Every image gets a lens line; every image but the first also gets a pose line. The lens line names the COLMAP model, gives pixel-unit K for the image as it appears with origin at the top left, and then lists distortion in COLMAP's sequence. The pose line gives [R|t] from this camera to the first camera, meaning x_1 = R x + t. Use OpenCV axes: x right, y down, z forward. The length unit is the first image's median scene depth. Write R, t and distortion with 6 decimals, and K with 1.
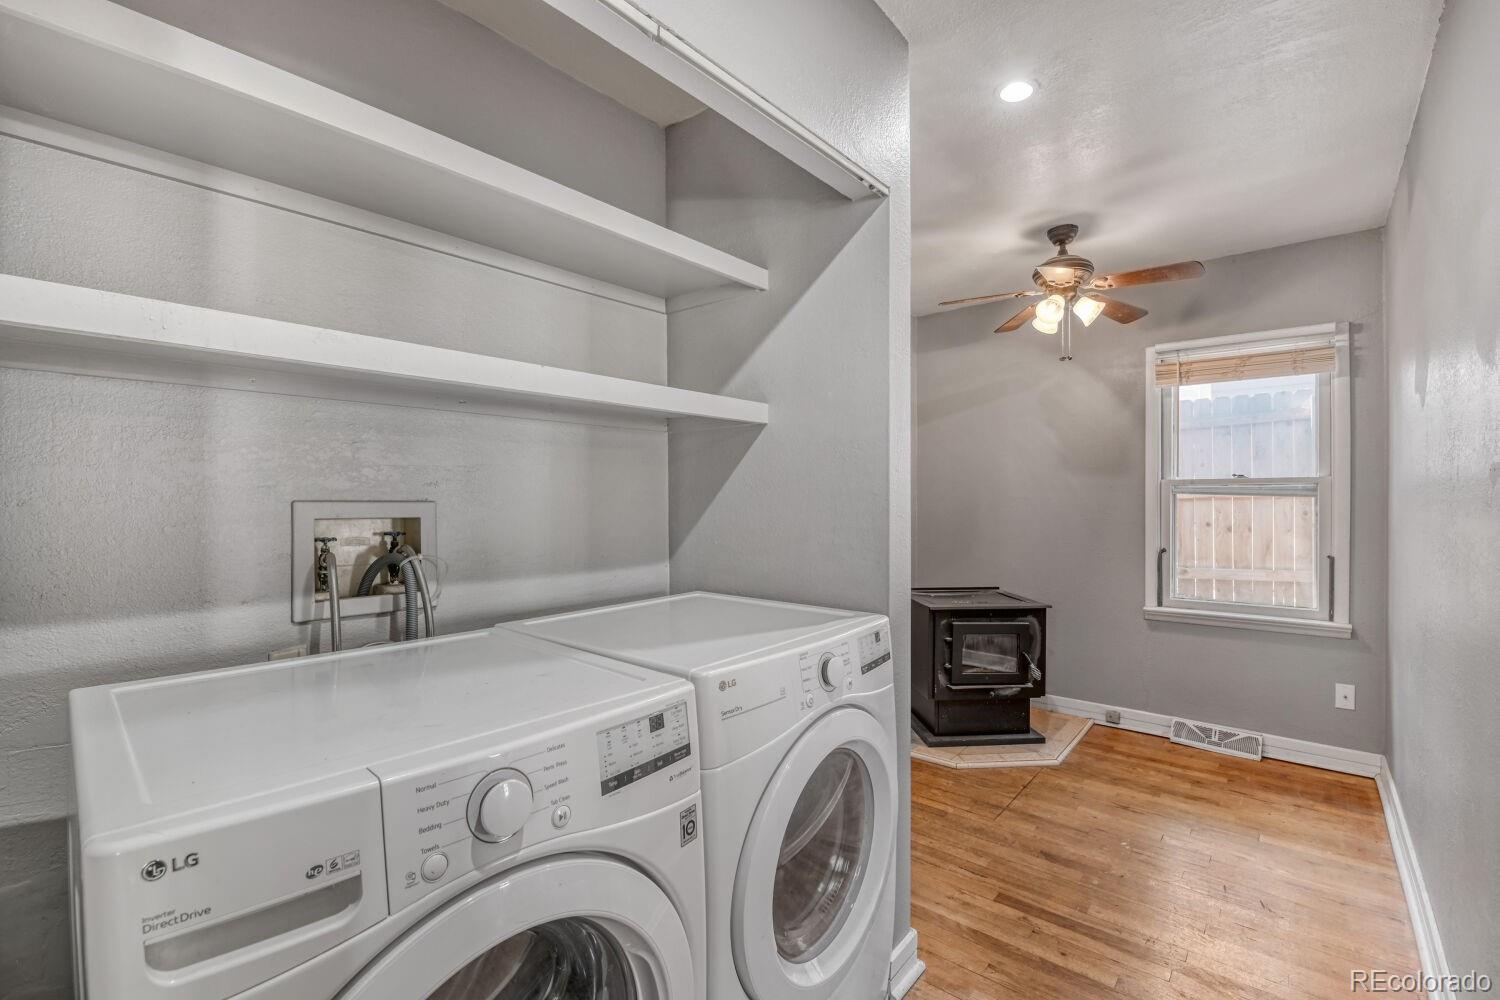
lens RADIAL K [[659.3, 0, 754.3], [0, 659.3, 501.2], [0, 0, 1]] dist [-0.017968, -0.000432]
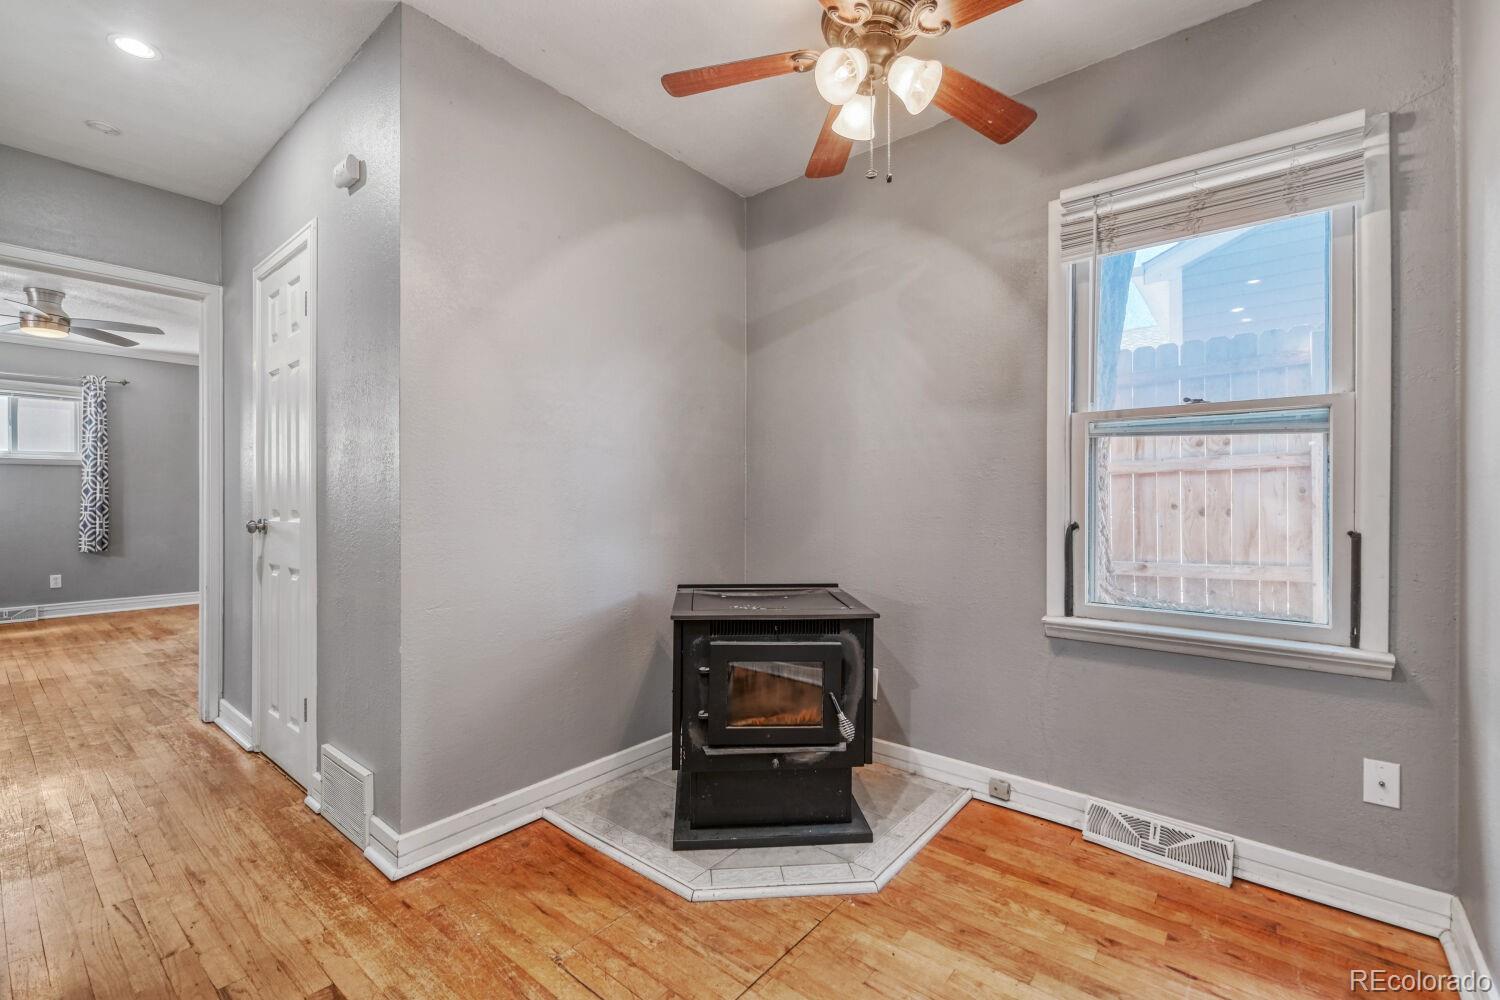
lens RADIAL K [[651.9, 0, 756.0], [0, 651.9, 498.3], [0, 0, 1]] dist [-0.000109, -0.000864]
pose [[0.999944, 0.005870, 0.008832, 0.341347], [-0.005833, 0.999974, -0.004237, 0.057165], [-0.008857, 0.004186, 0.999952, 0.412655]]
